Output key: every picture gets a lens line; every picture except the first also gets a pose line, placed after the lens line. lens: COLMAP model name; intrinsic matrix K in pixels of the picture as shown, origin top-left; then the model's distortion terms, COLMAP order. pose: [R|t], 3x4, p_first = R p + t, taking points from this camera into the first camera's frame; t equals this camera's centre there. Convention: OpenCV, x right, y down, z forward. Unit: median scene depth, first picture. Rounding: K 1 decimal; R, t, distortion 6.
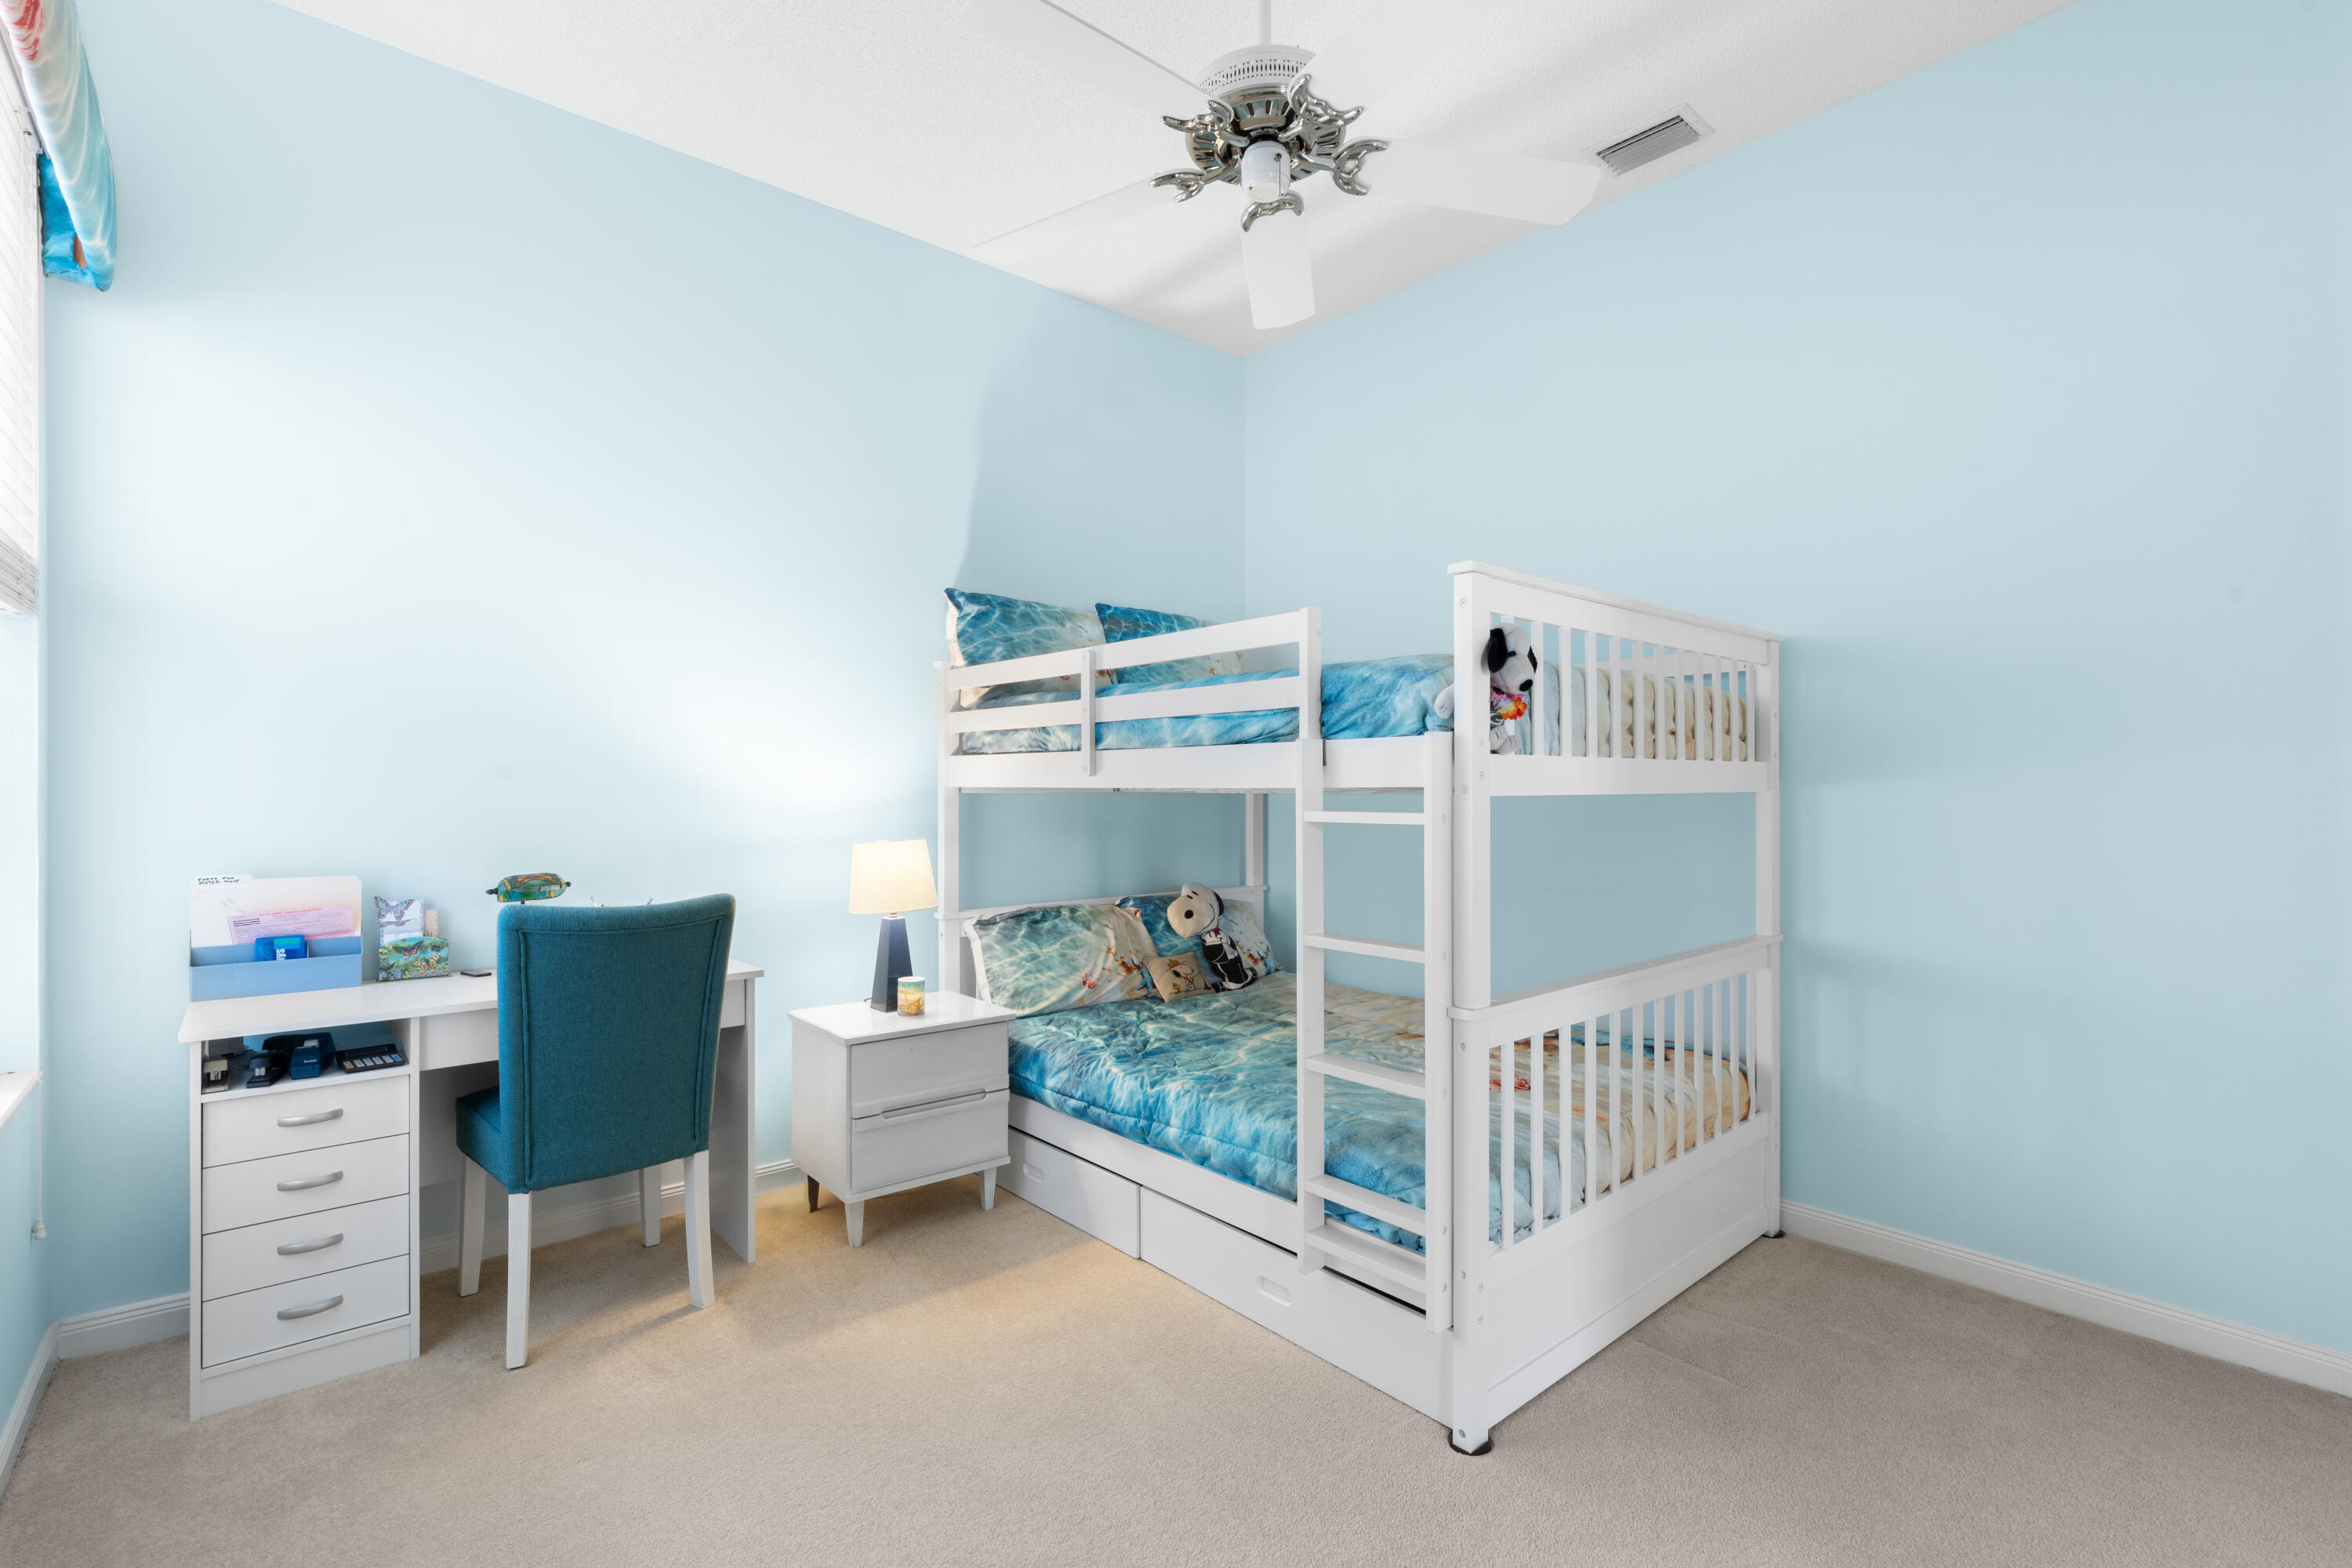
lens RADIAL K [[1056.6, 0, 1165.9], [0, 1056.6, 783.2], [0, 0, 1]] dist [-0.011680, 0.003249]
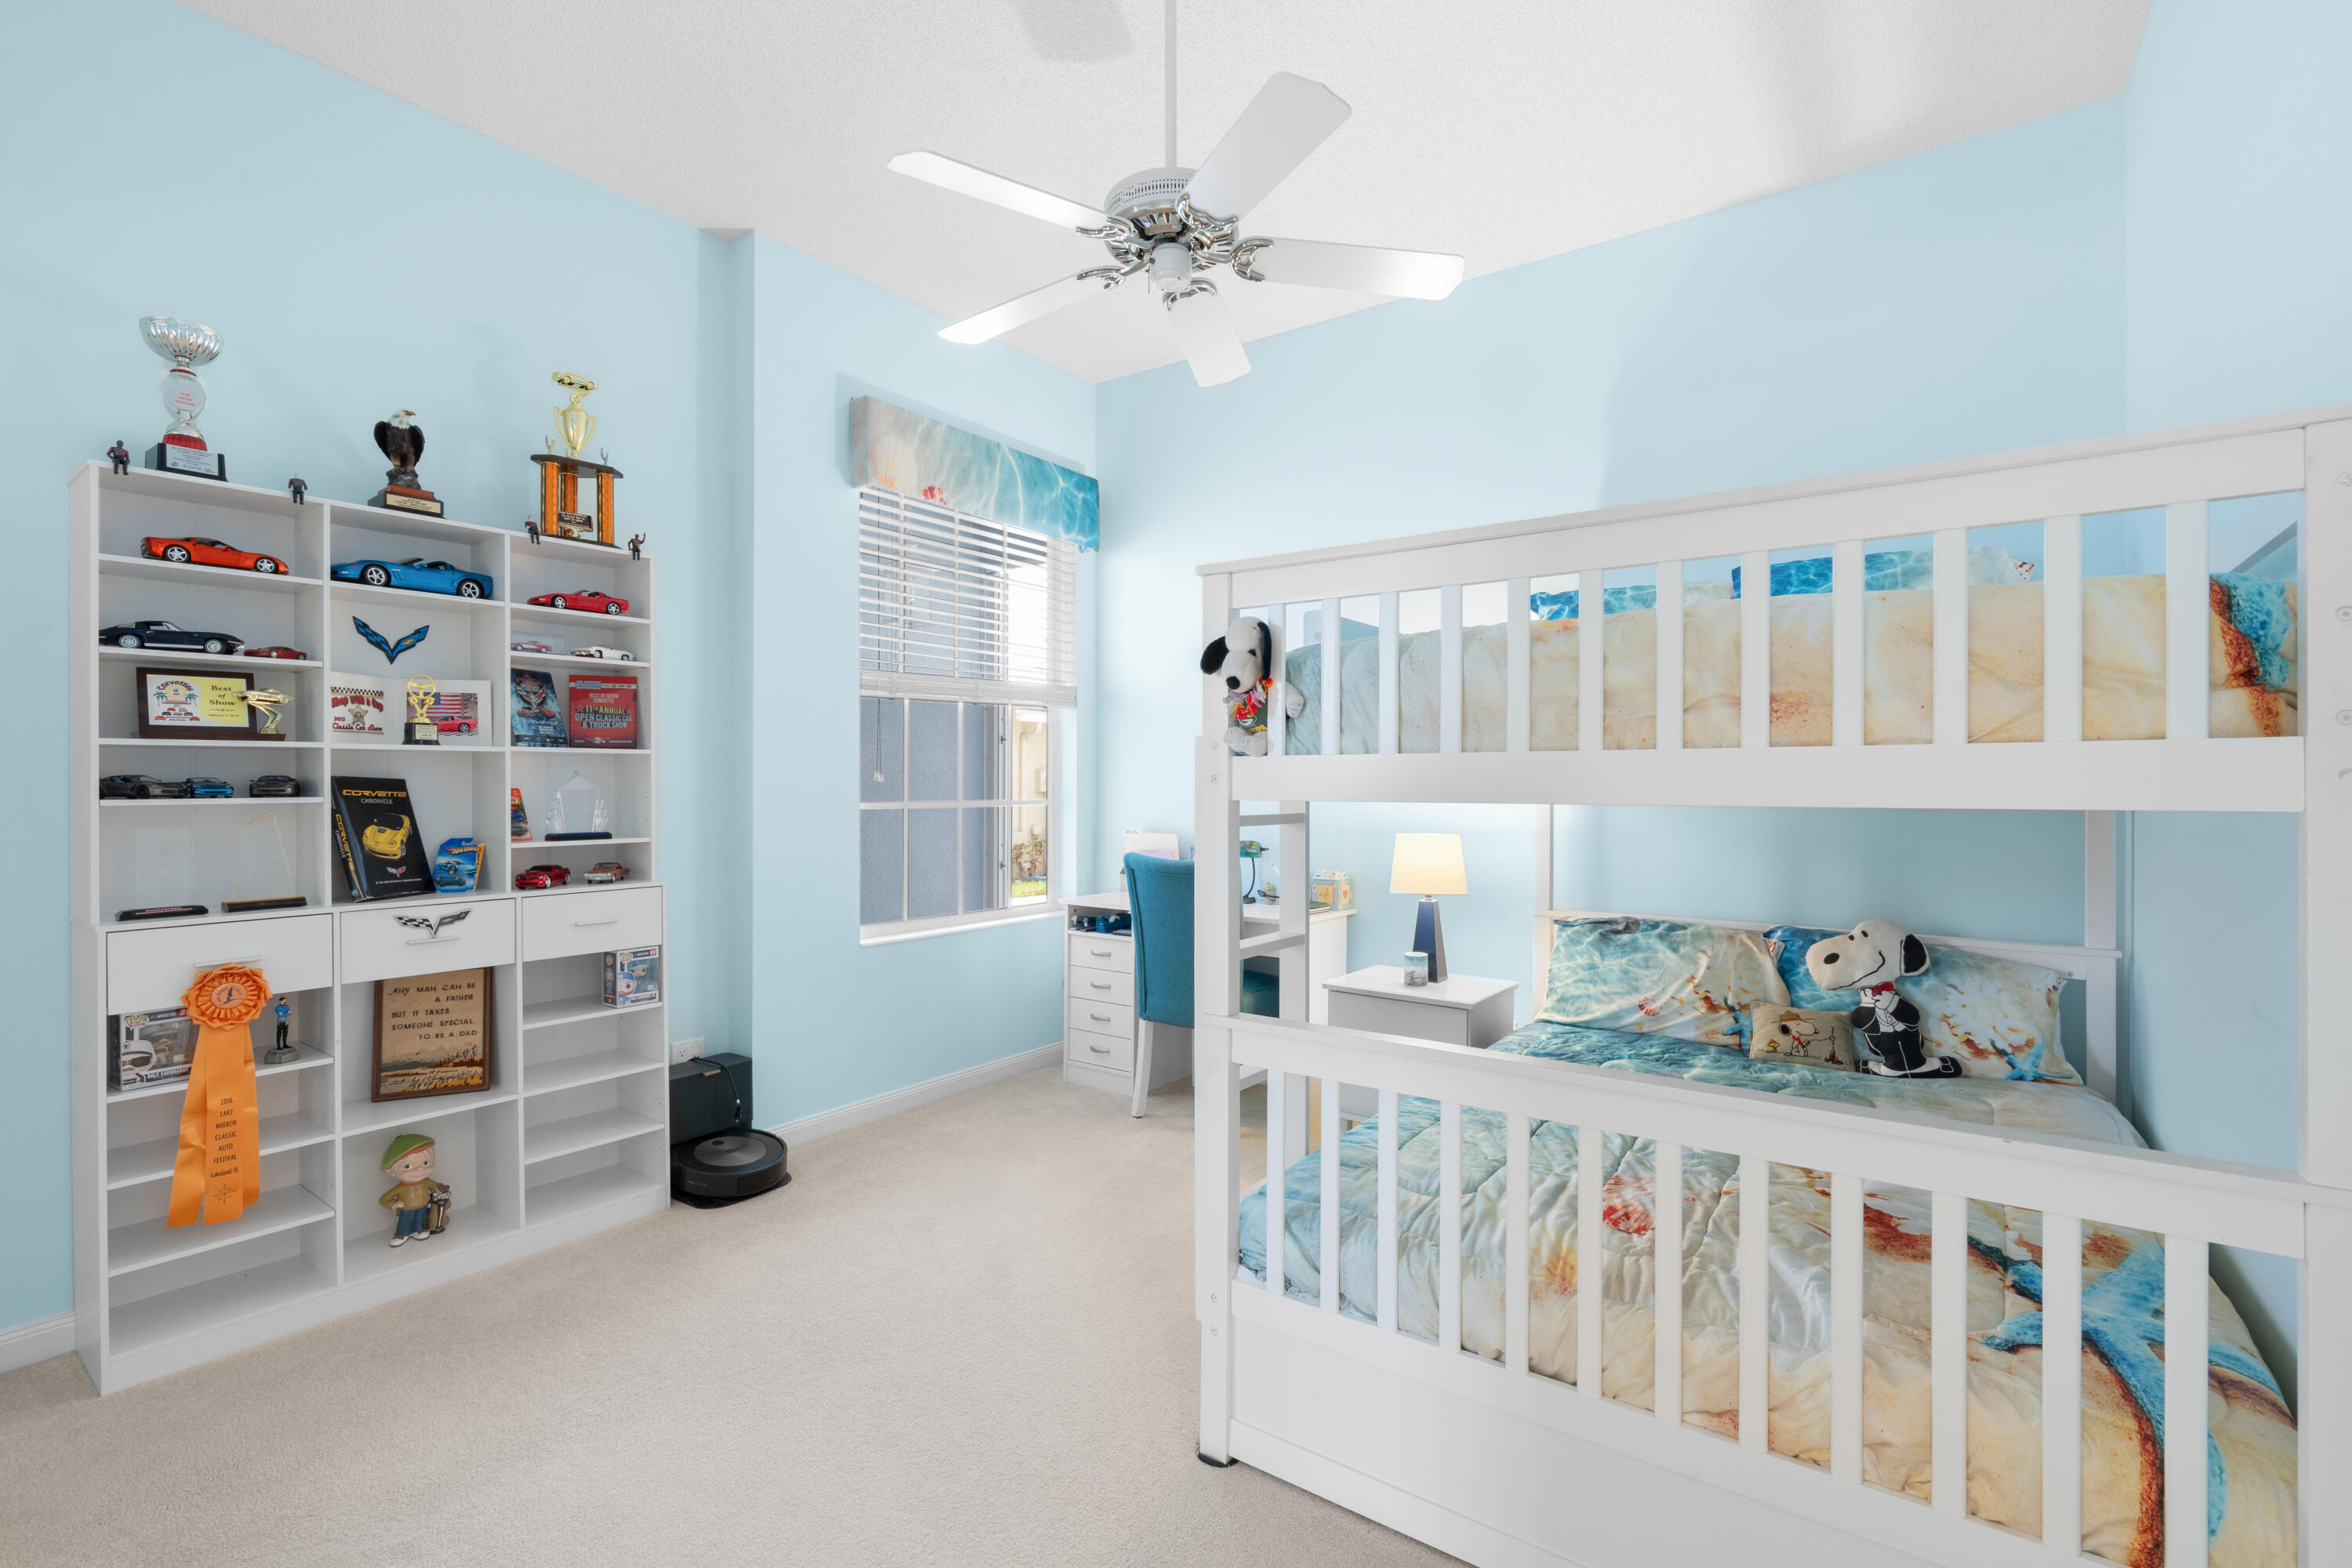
lens RADIAL K [[1056.6, 0, 1166.5], [0, 1056.6, 780.8], [0, 0, 1]] dist [-0.011680, 0.003249]
pose [[0.241606, 0.004211, -0.970365, 0.679553], [-0.000797, 0.999991, 0.004141, -0.004760], [0.970374, -0.000227, 0.241607, 0.394013]]
